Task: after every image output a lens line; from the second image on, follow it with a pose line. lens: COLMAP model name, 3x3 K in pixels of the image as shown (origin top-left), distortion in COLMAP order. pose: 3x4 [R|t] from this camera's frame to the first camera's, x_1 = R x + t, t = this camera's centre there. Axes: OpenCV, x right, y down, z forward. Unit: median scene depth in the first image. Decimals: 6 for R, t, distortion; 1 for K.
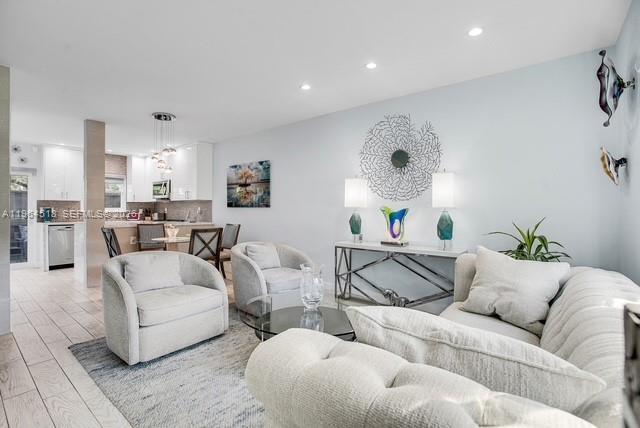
lens RADIAL K [[295.1, 0, 319.2], [0, 295.1, 212.5], [0, 0, 1]] dist [-0.008501, 0.001174]
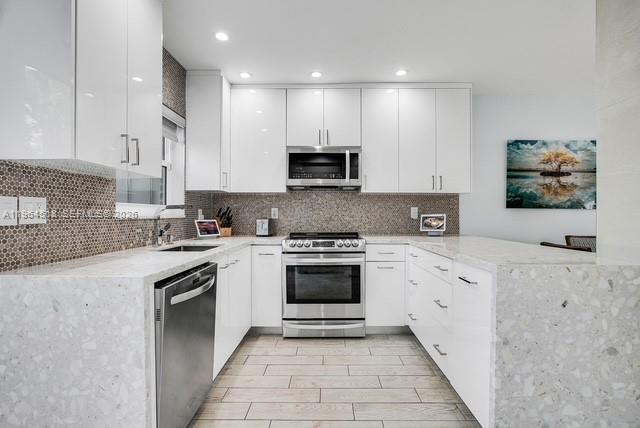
lens RADIAL K [[295.1, 0, 320.1], [0, 295.1, 214.7], [0, 0, 1]] dist [-0.008501, 0.001174]
pose [[0.776293, -0.001910, 0.630369, -1.038238], [0.001508, 0.999998, 0.001173, -0.006521], [-0.630371, 0.000040, 0.776294, 0.825992]]
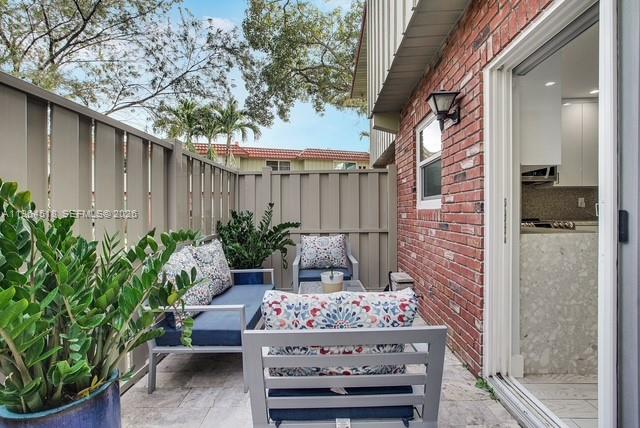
lens RADIAL K [[295.1, 0, 320.7], [0, 295.1, 211.7], [0, 0, 1]] dist [-0.008501, 0.001174]
pose [[0.778014, -0.008139, 0.628194, -1.558770], [0.011723, 0.999930, -0.001564, 0.009143], [-0.628138, 0.008581, 0.778055, 1.035991]]
